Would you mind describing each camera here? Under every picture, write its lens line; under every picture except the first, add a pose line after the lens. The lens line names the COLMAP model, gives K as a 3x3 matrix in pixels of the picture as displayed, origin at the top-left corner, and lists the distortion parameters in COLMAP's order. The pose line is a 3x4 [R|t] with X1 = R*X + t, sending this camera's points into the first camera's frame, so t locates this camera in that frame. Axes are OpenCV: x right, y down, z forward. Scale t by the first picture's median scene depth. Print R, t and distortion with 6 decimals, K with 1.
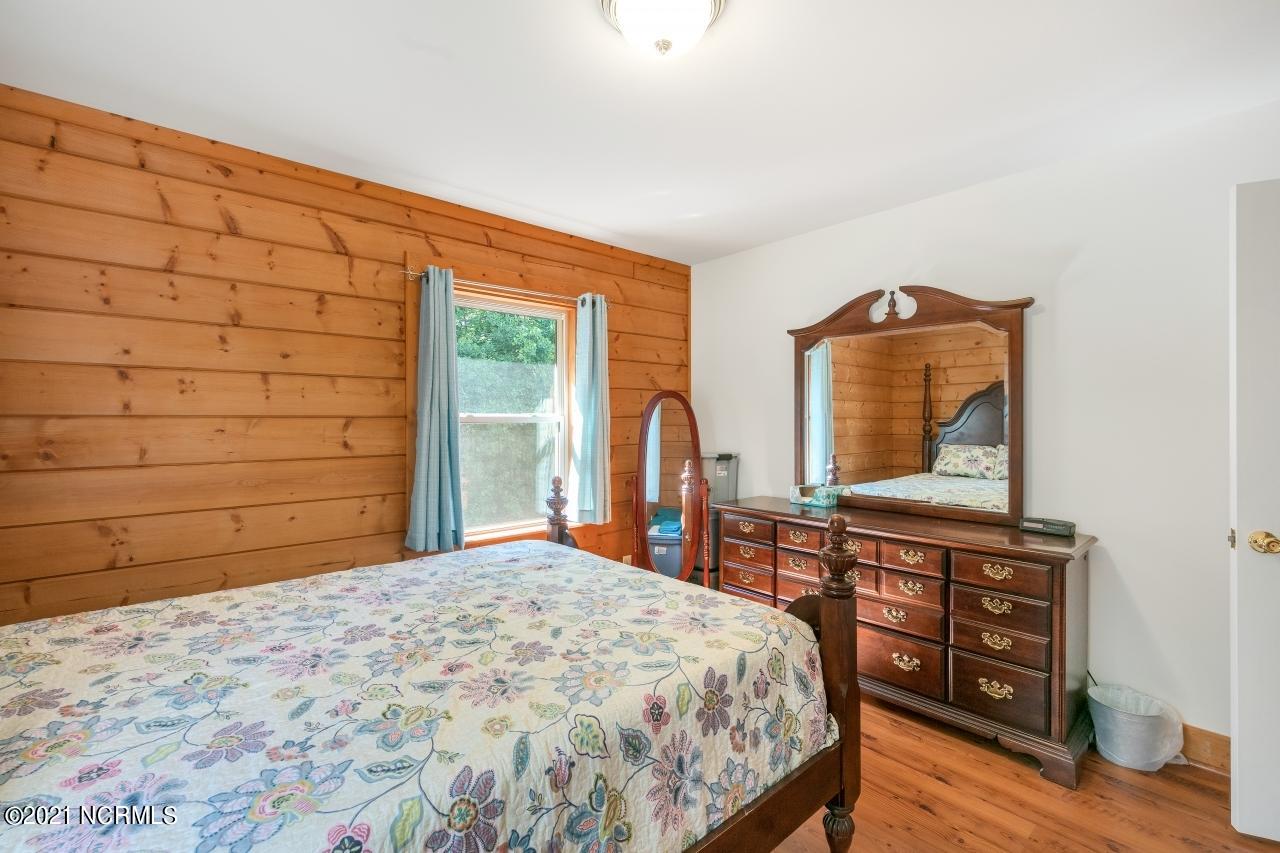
lens RADIAL K [[548.1, 0, 642.0], [0, 548.1, 423.4], [0, 0, 1]] dist [0.000757, 0.000127]
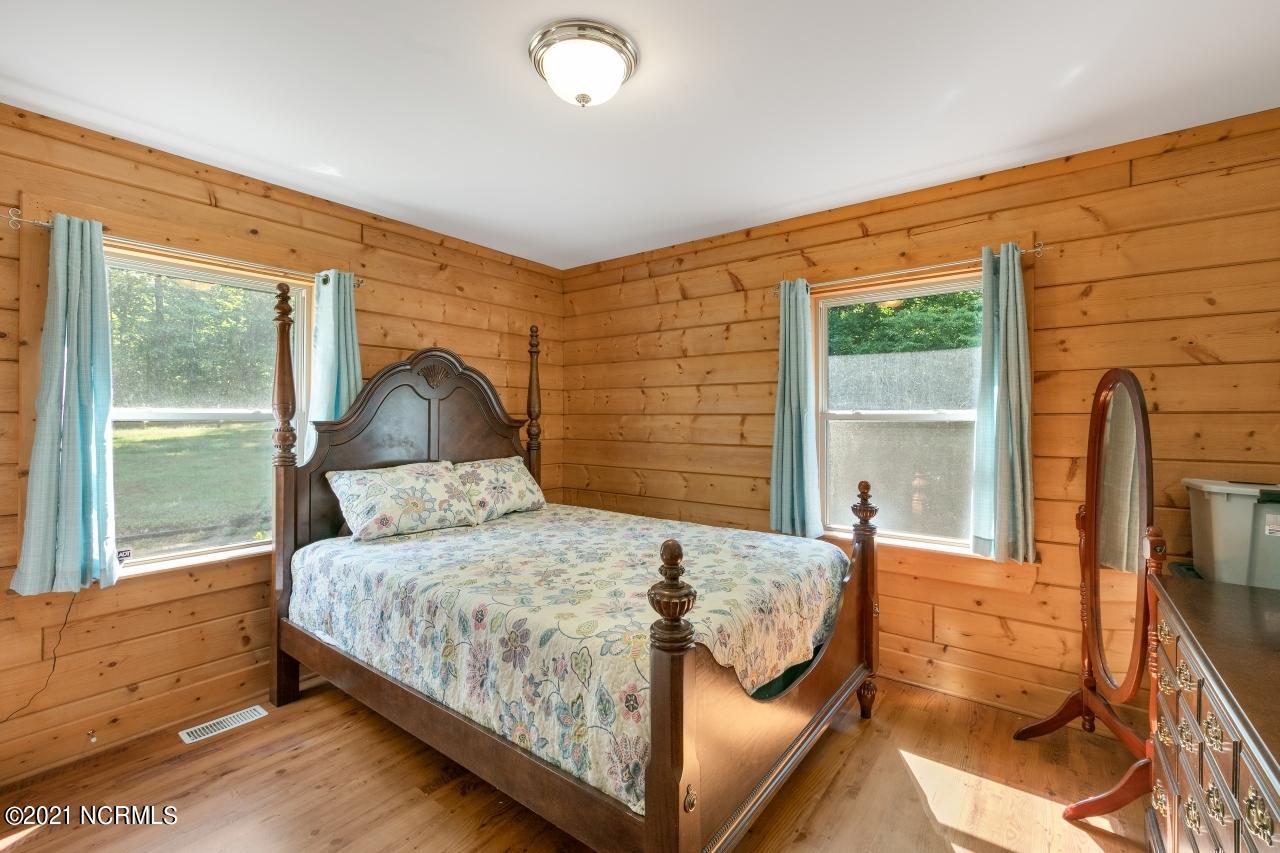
lens RADIAL K [[548.1, 0, 642.7], [0, 548.1, 418.3], [0, 0, 1]] dist [0.000757, 0.000127]
pose [[0.201398, 0.006065, -0.979491, 0.714711], [-0.007308, 0.999962, 0.004690, -0.006851], [0.979482, 0.006214, 0.201435, 0.519486]]
